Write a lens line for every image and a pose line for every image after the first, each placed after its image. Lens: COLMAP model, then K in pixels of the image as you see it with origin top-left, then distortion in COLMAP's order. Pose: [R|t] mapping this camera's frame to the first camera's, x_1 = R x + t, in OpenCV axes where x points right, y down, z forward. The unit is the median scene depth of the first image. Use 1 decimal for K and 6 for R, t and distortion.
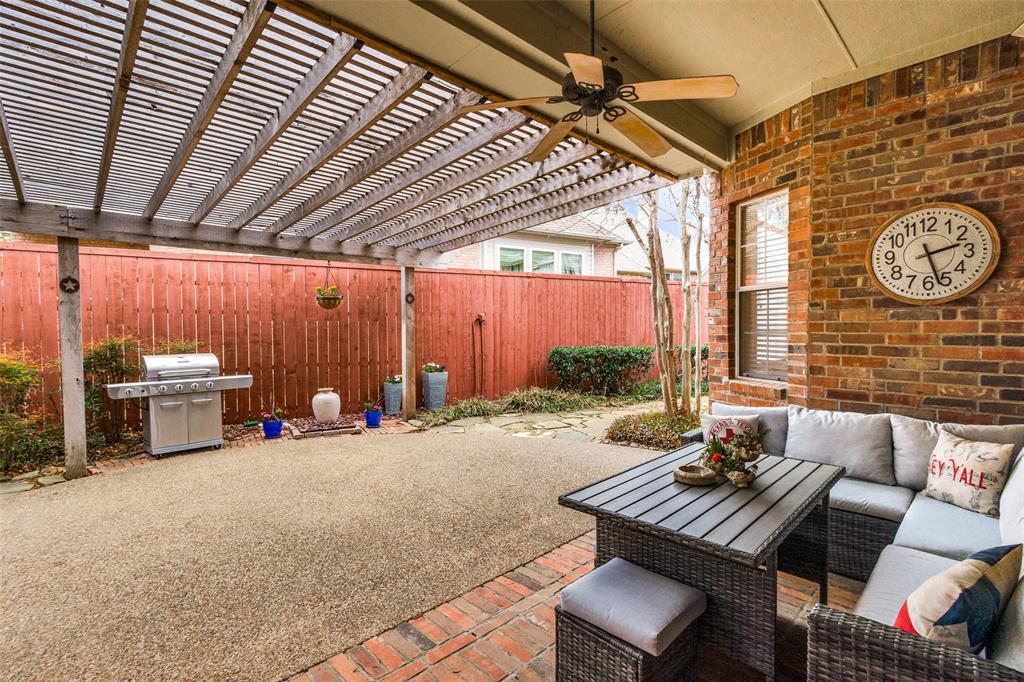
lens RADIAL K [[452.0, 0, 508.3], [0, 452.0, 329.5], [0, 0, 1]] dist [-0.000836, -0.000072]
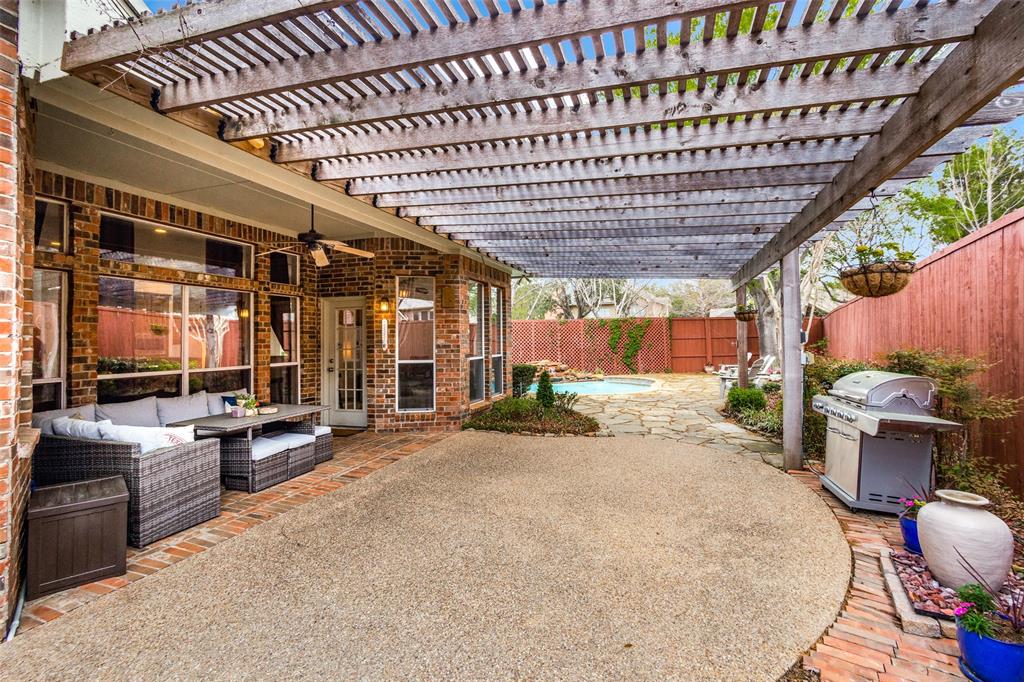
lens RADIAL K [[452.0, 0, 508.3], [0, 452.0, 329.5], [0, 0, 1]] dist [-0.000836, -0.000072]
pose [[-0.890935, 0.010753, -0.454004, 0.203193], [0.014685, 0.999879, -0.005135, -0.033096], [0.453894, -0.011242, -0.890985, 2.056799]]
